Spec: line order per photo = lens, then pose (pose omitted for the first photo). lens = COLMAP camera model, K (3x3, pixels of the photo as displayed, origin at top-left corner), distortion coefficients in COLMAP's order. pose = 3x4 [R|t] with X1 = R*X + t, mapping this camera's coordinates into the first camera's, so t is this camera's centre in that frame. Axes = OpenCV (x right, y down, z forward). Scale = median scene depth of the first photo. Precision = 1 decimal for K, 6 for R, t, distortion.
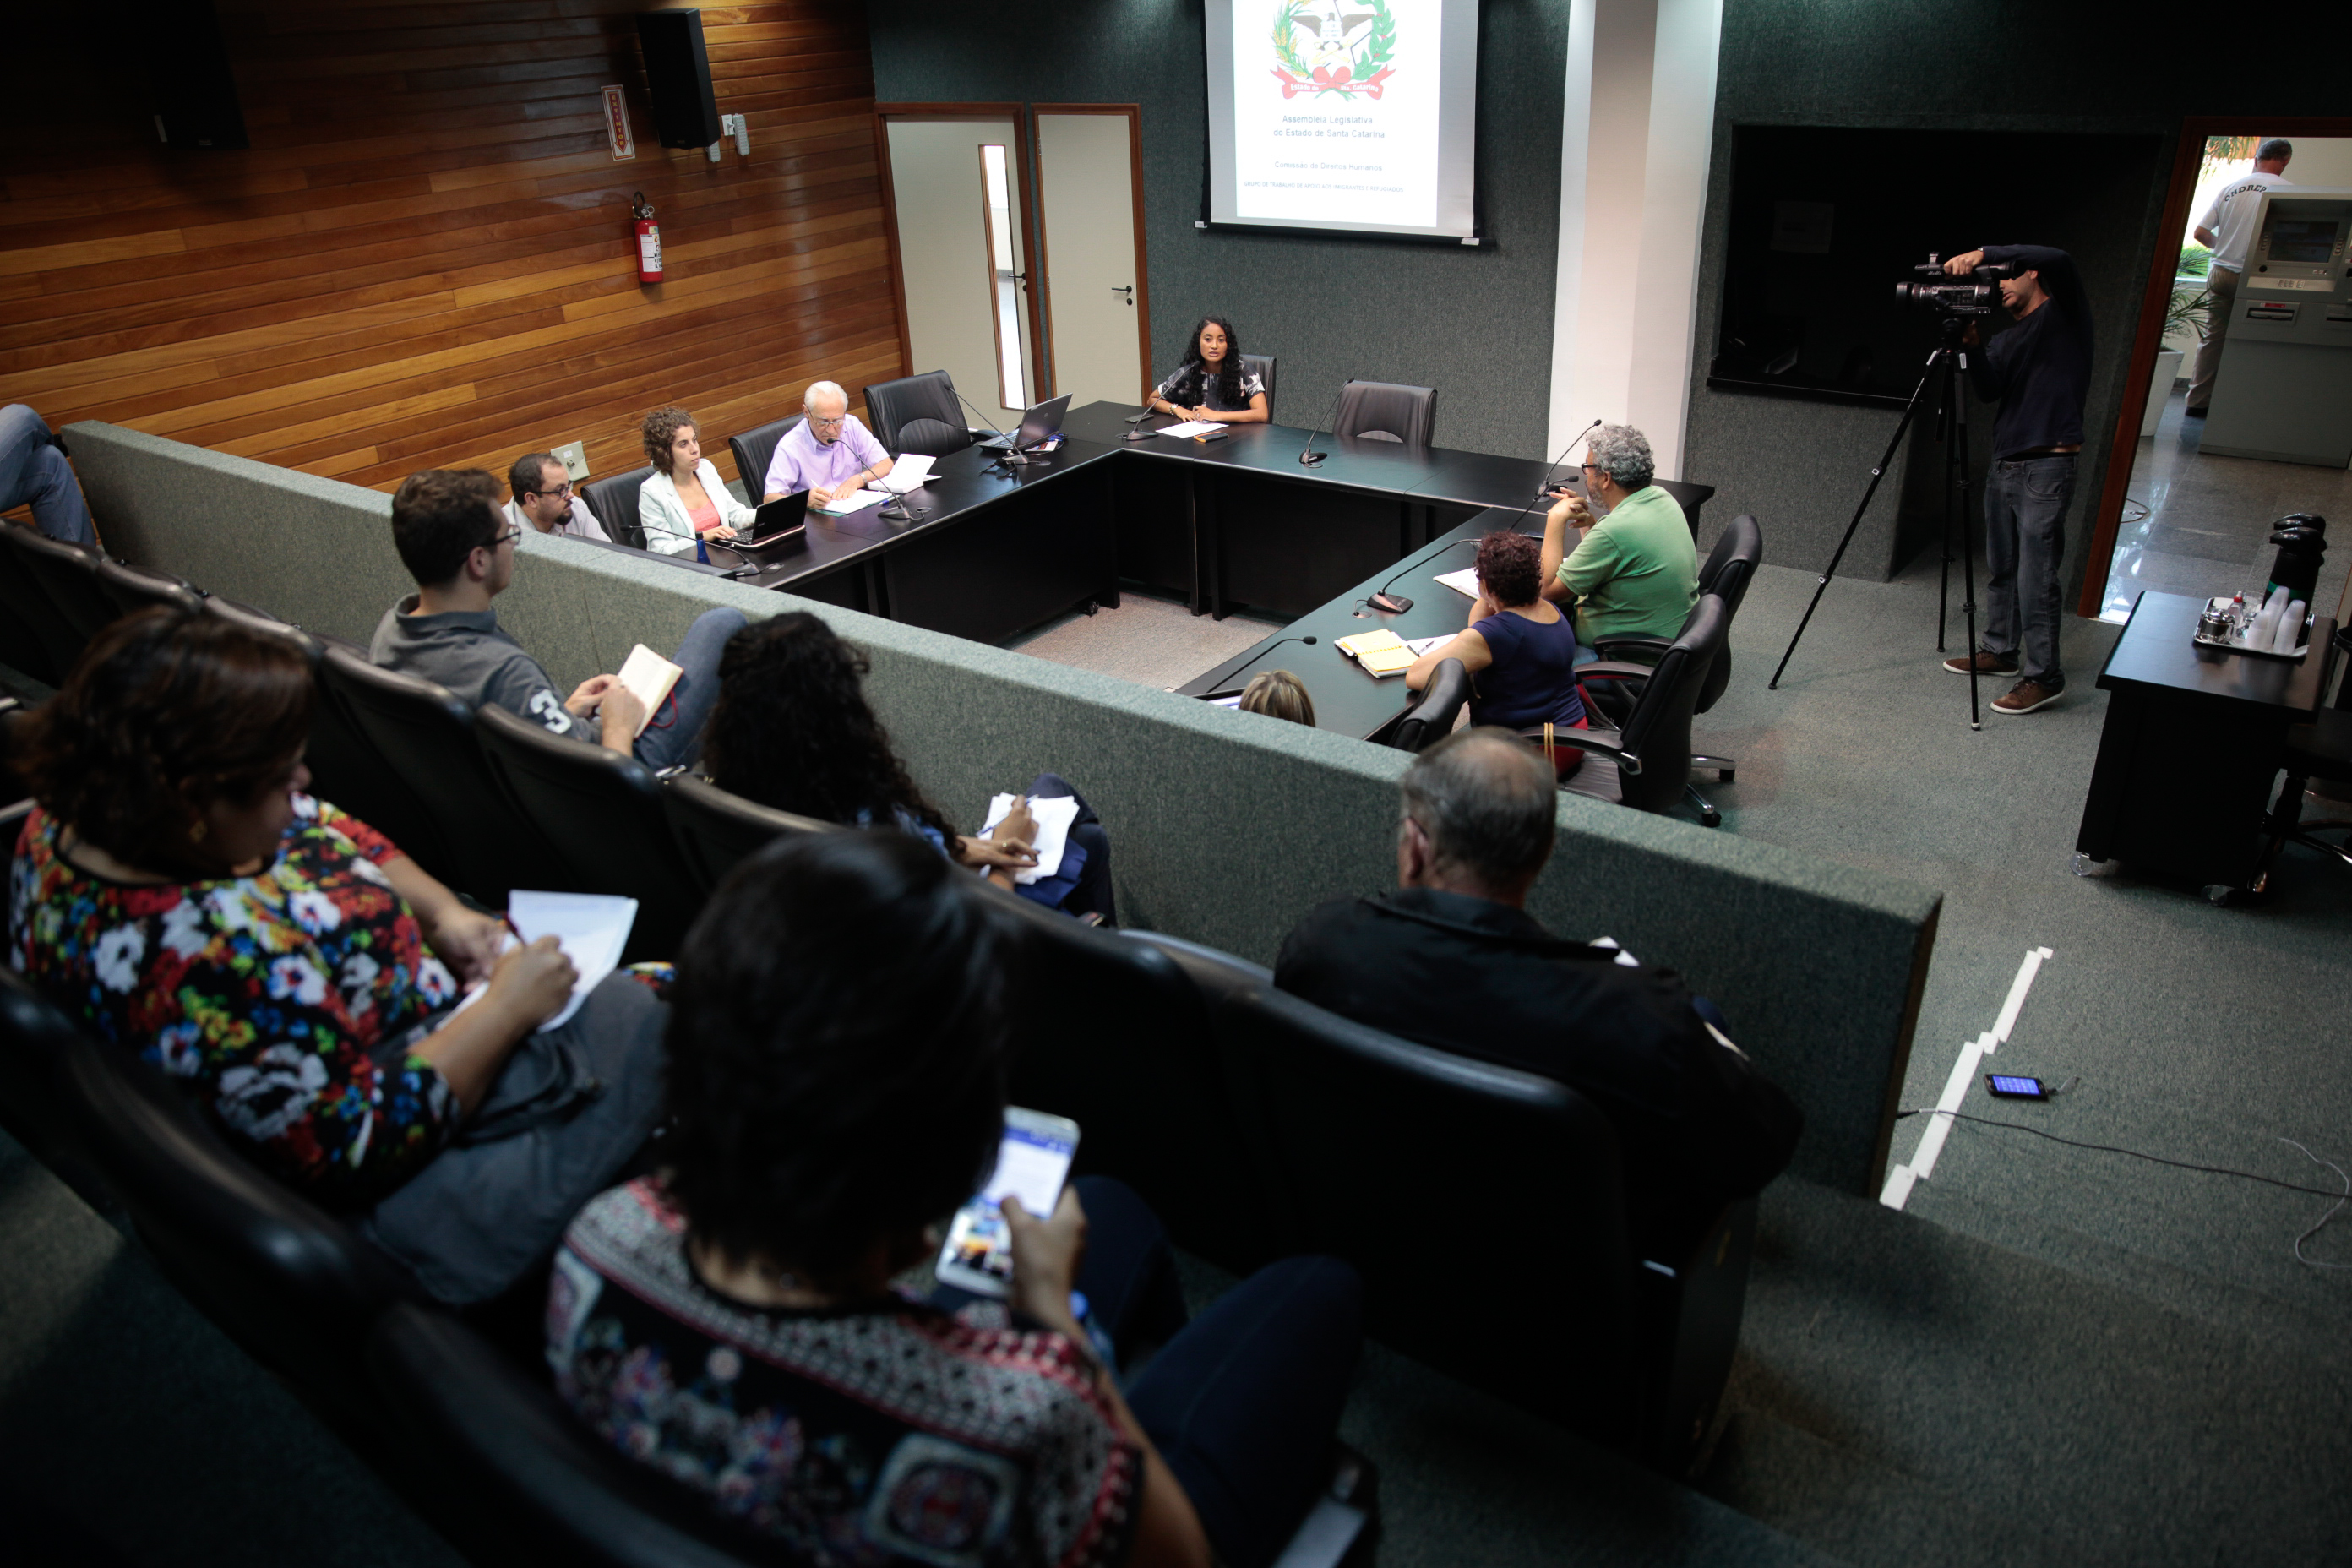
lens RADIAL K [[1599.6, 0, 1176.0], [0, 1599.6, 784.0], [0, 0, 1]] dist [-0.106766, 0.079275]
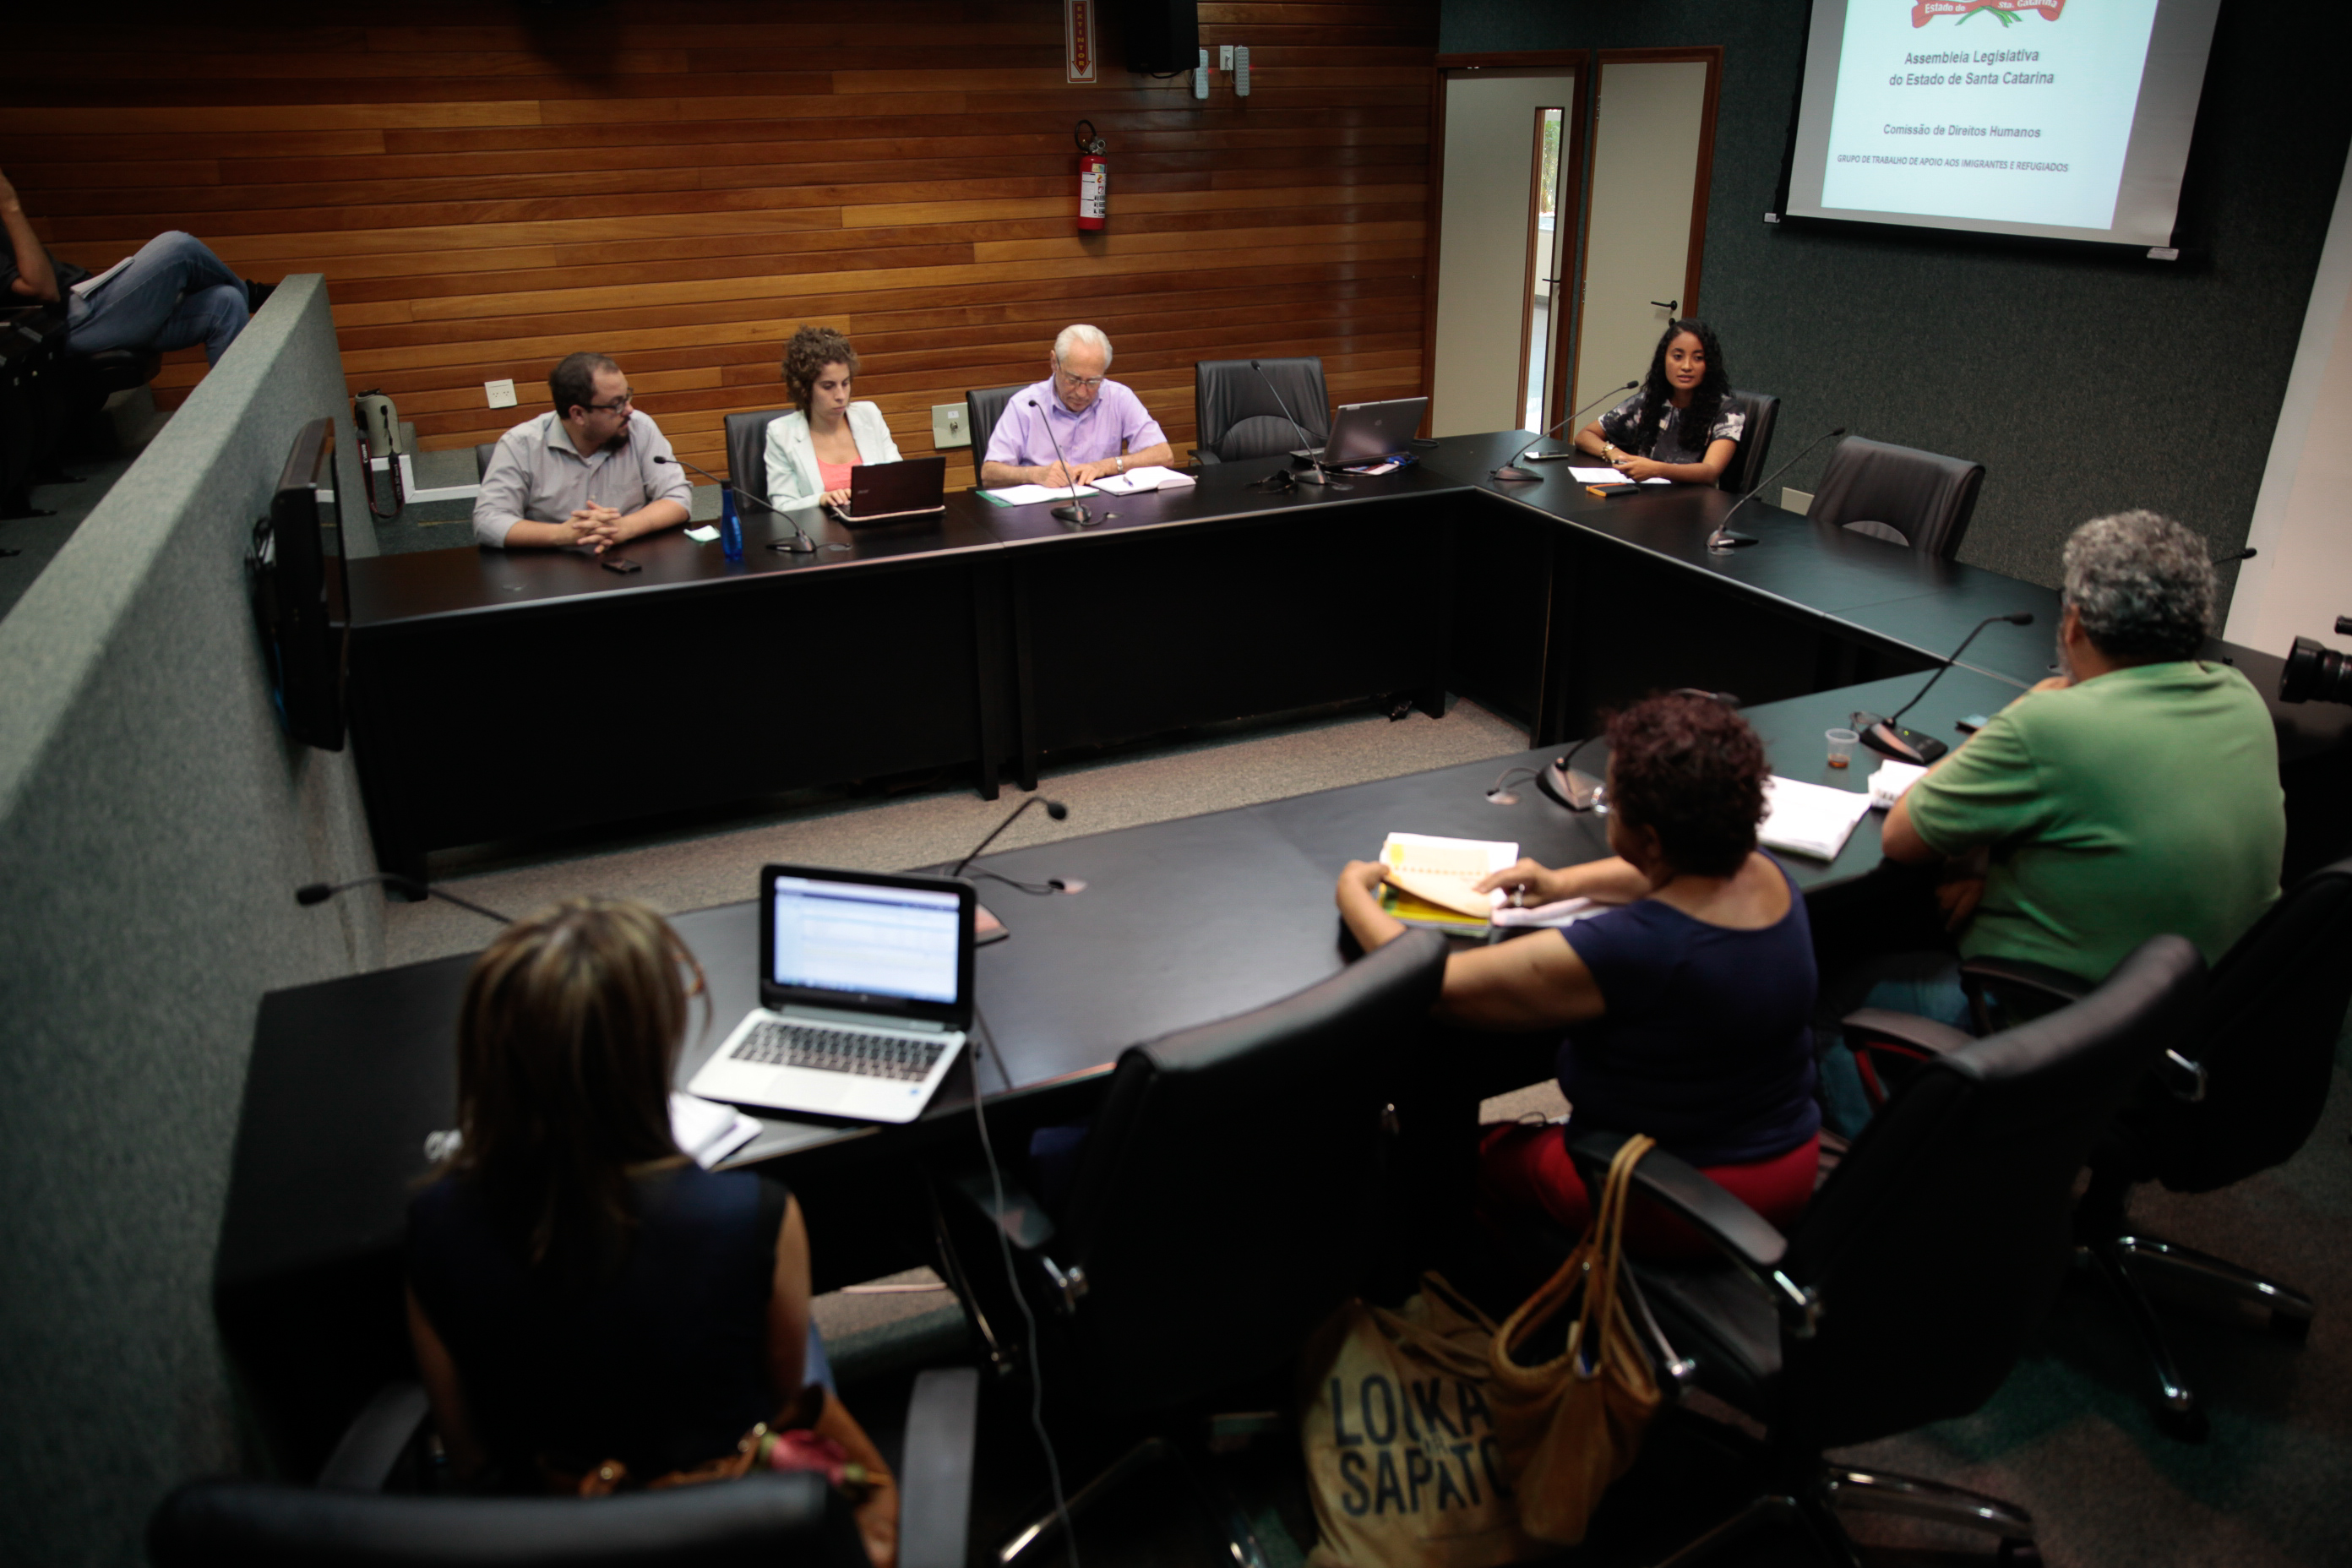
lens RADIAL K [[1599.6, 0, 1176.0], [0, 1599.6, 784.0], [0, 0, 1]] dist [-0.106766, 0.079275]
pose [[0.871682, 0.225549, -0.435085, 0.152058], [-0.245302, 0.969383, 0.011074, -0.056901], [0.424262, 0.097074, 0.900321, 0.307126]]
